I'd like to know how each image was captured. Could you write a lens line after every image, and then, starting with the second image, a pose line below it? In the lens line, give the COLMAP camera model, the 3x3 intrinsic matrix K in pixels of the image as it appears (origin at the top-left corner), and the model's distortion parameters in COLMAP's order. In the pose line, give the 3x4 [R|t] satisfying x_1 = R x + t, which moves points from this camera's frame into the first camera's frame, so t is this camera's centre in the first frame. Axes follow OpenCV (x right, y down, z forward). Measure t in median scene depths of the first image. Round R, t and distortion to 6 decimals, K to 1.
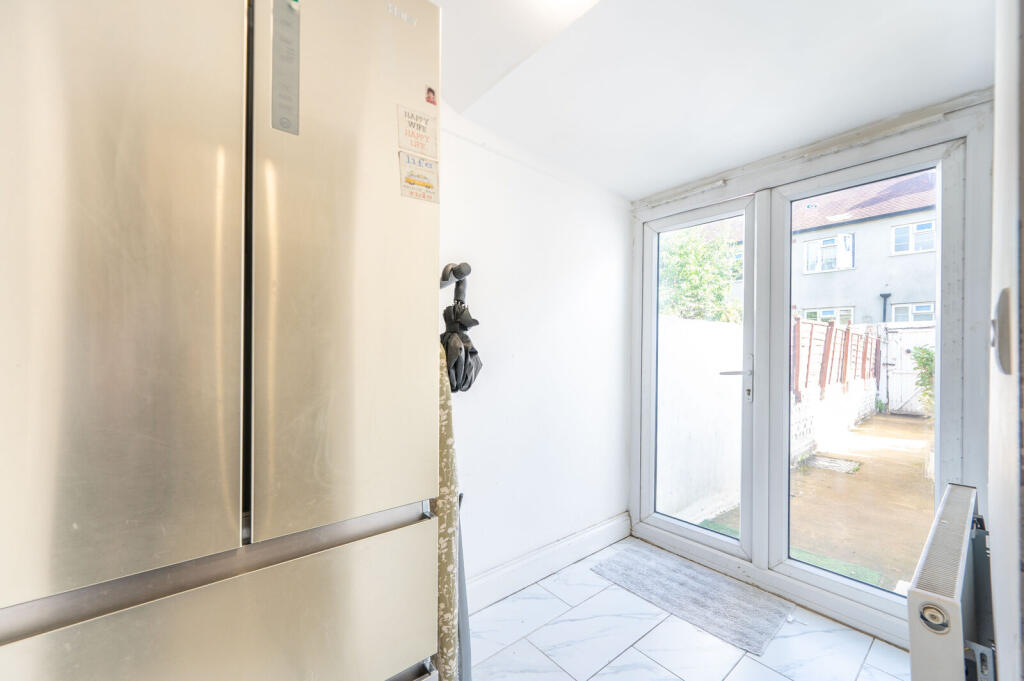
lens RADIAL K [[401.4, 0, 513.2], [0, 401.4, 356.9], [0, 0, 1]] dist [-0.000132, 0.000067]
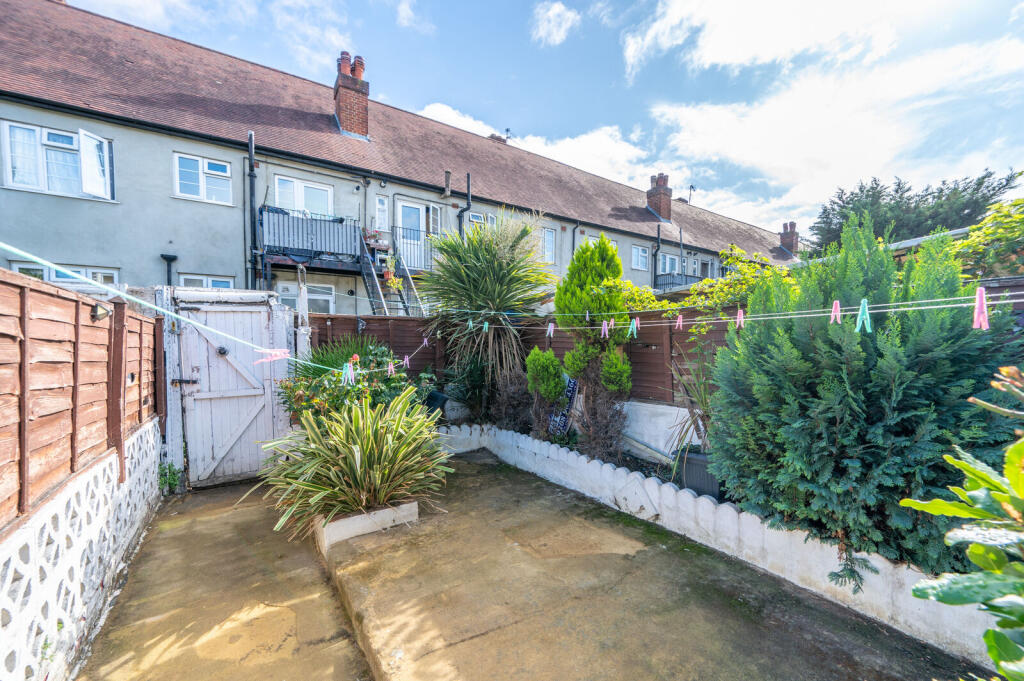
lens RADIAL K [[401.4, 0, 513.2], [0, 401.4, 356.9], [0, 0, 1]] dist [-0.000132, 0.000067]
pose [[0.118482, -0.042170, 0.992060, 0.540231], [0.018123, 0.999023, 0.040301, -0.019922], [-0.992791, 0.013204, 0.119131, 0.586672]]
